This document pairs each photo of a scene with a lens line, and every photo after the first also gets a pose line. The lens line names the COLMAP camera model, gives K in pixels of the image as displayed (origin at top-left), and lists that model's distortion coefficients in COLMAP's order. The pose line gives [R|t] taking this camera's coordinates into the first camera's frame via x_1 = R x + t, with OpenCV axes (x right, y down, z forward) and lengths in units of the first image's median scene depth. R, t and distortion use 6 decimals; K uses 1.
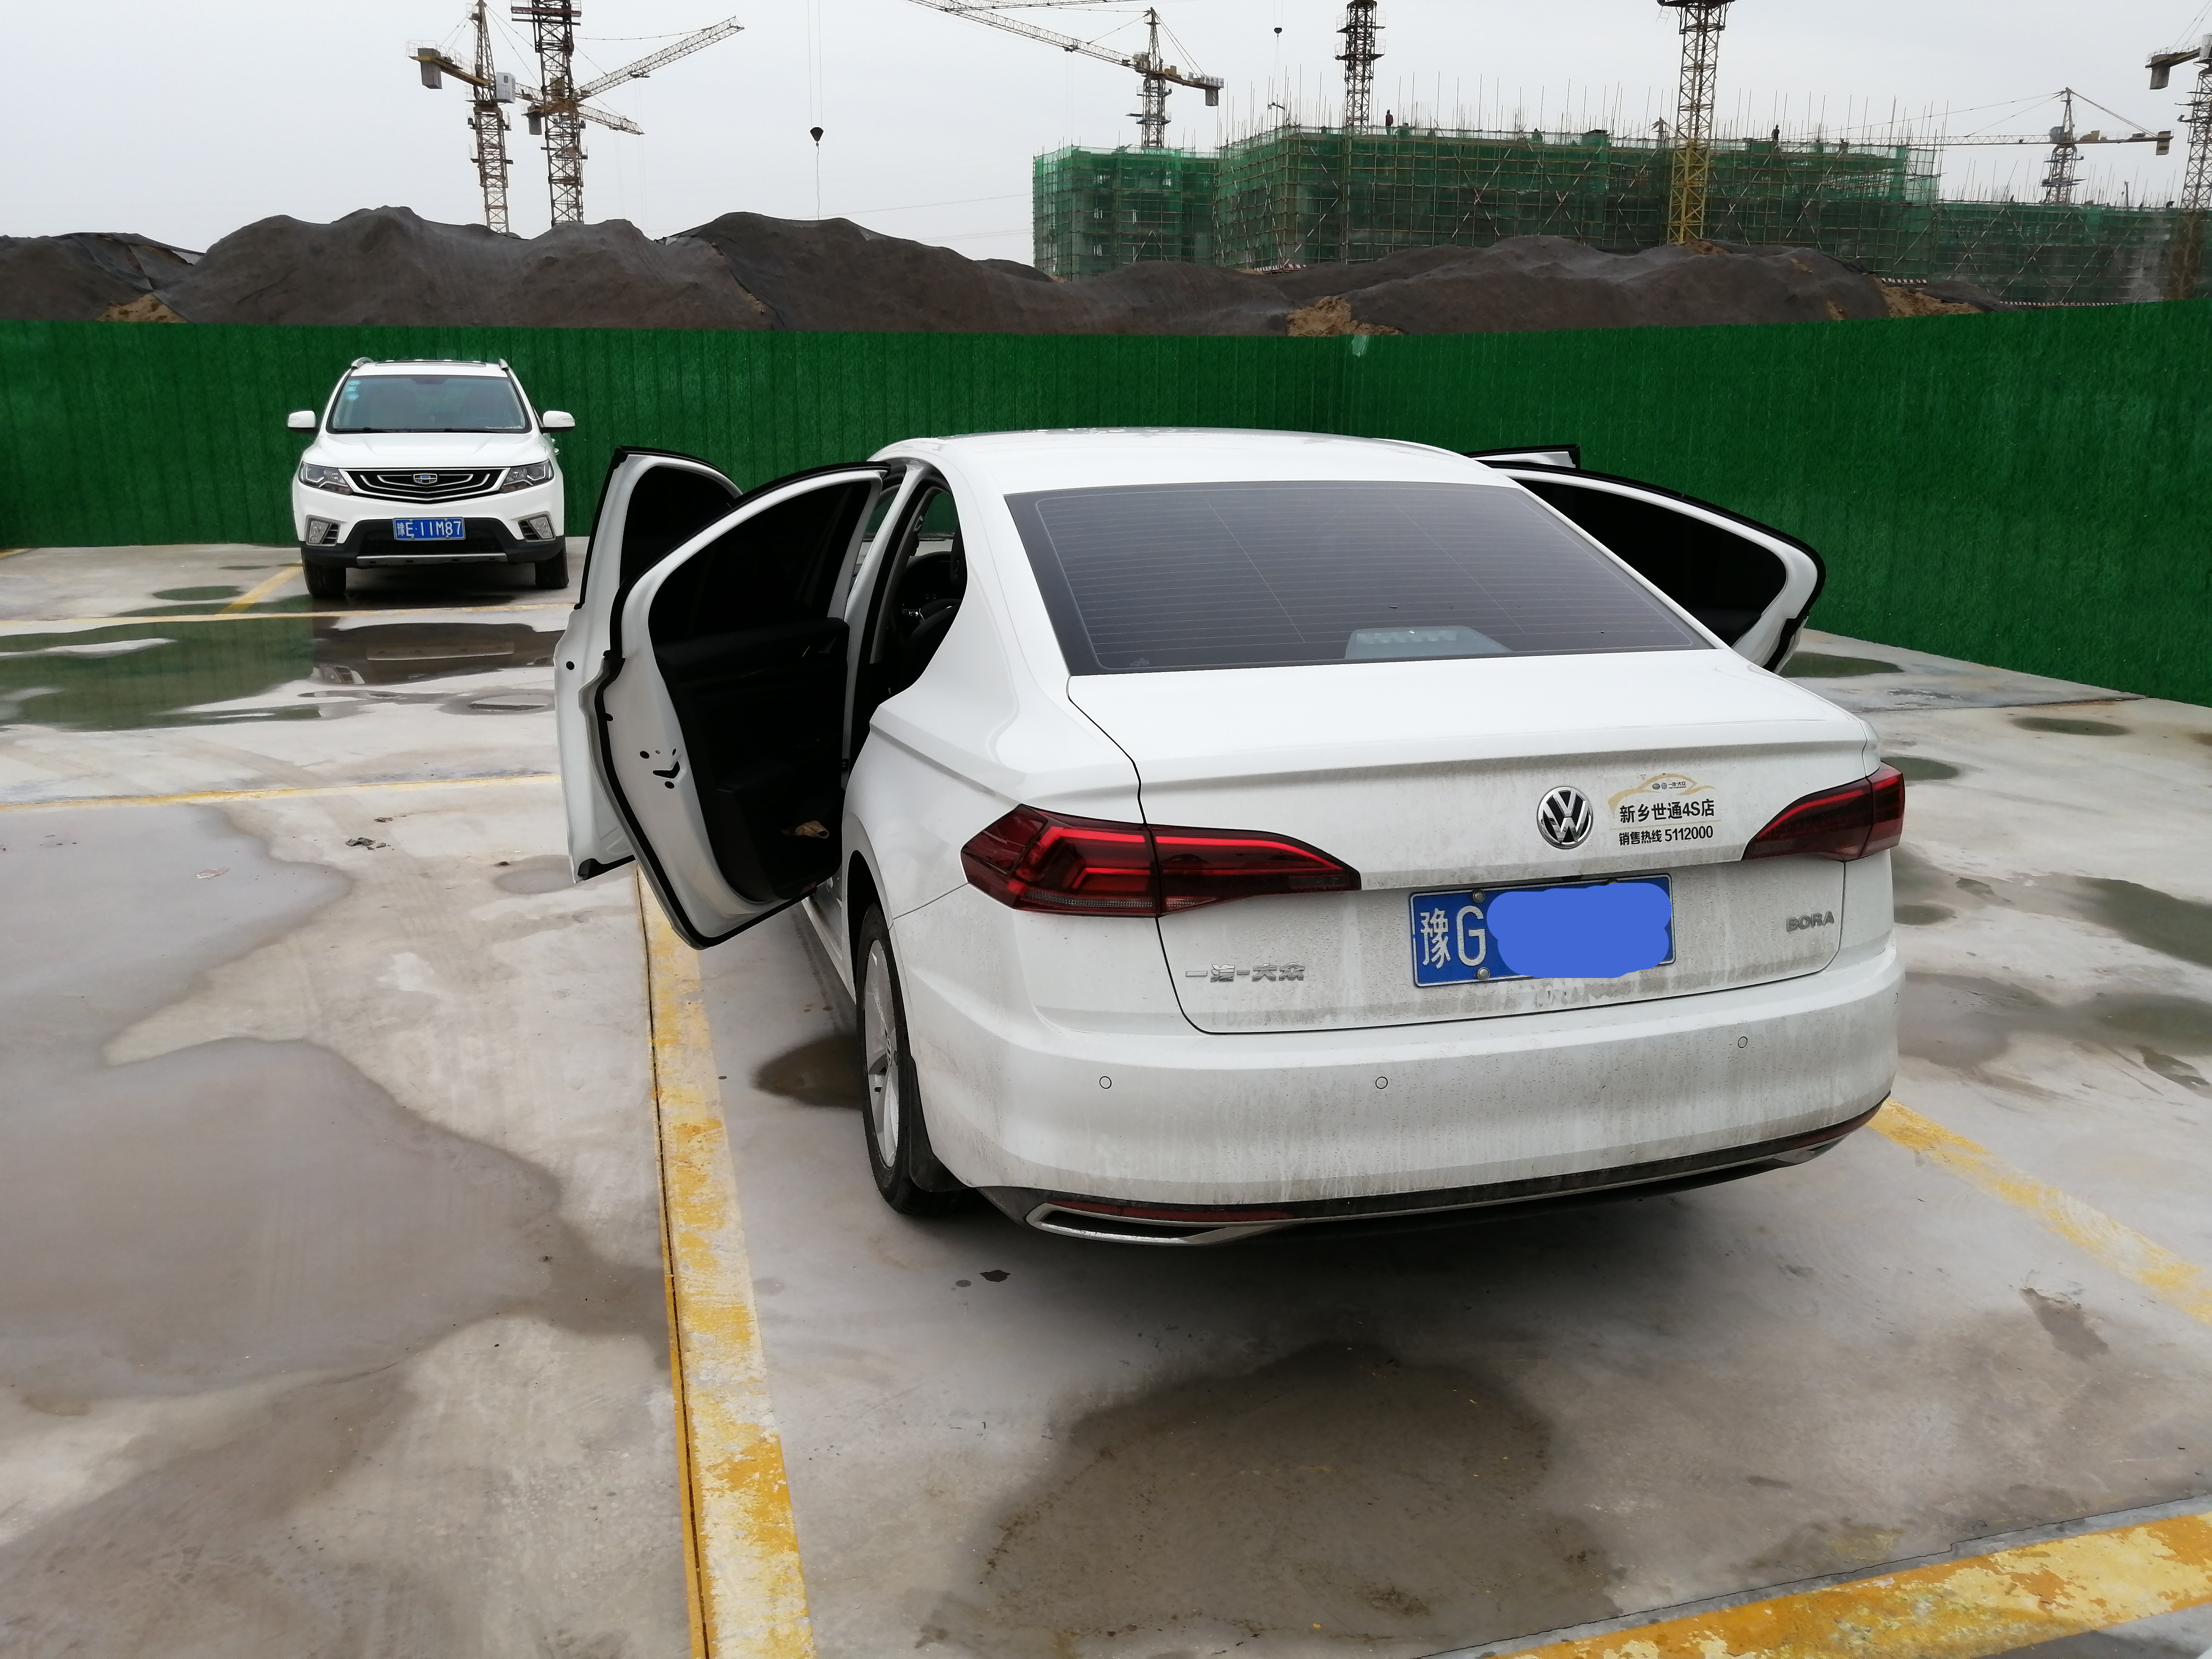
lens RADIAL K [[1747.1, 0, 1103.8], [0, 1747.1, 811.7], [0, 0, 1]] dist [-0.014687, 0.042849]
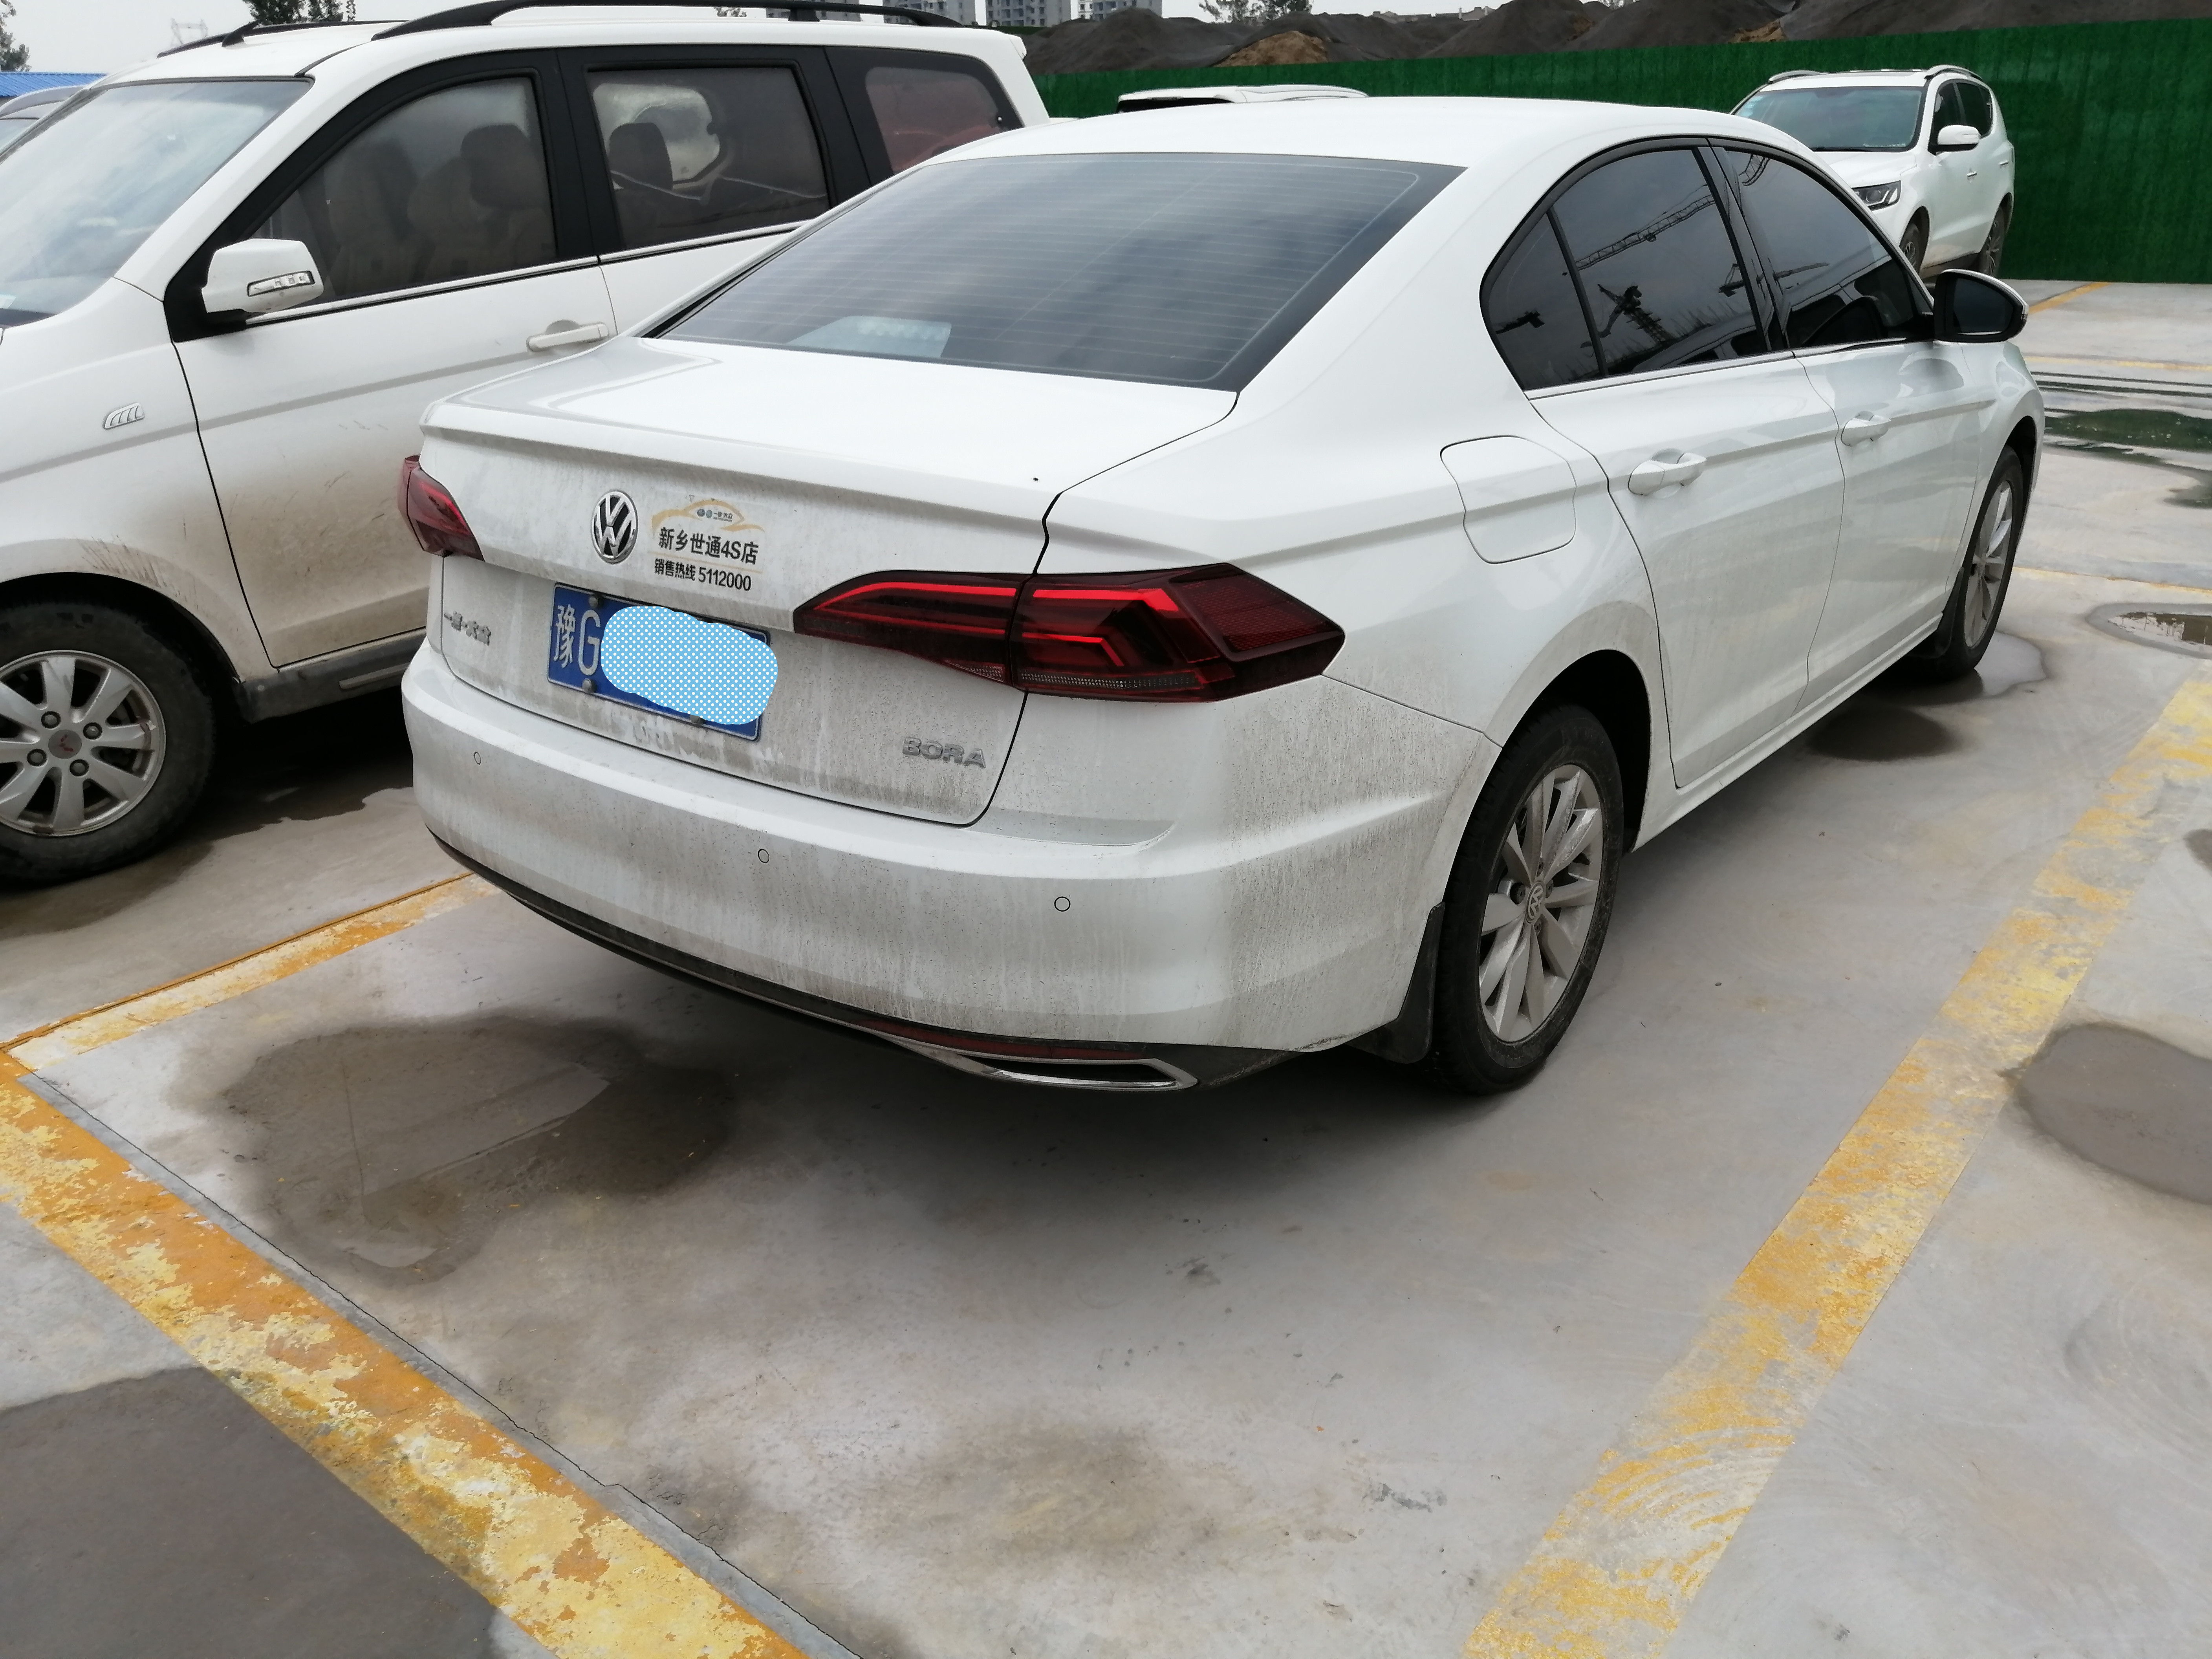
lens RADIAL K [[1747.1, 0, 1101.6], [0, 1747.1, 818.3], [0, 0, 1]] dist [-0.014687, 0.042849]
pose [[0.578368, 0.286201, -0.763924, 1.048595], [-0.175856, 0.958162, 0.225830, -0.091326], [0.796596, 0.003728, 0.604500, 0.630679]]
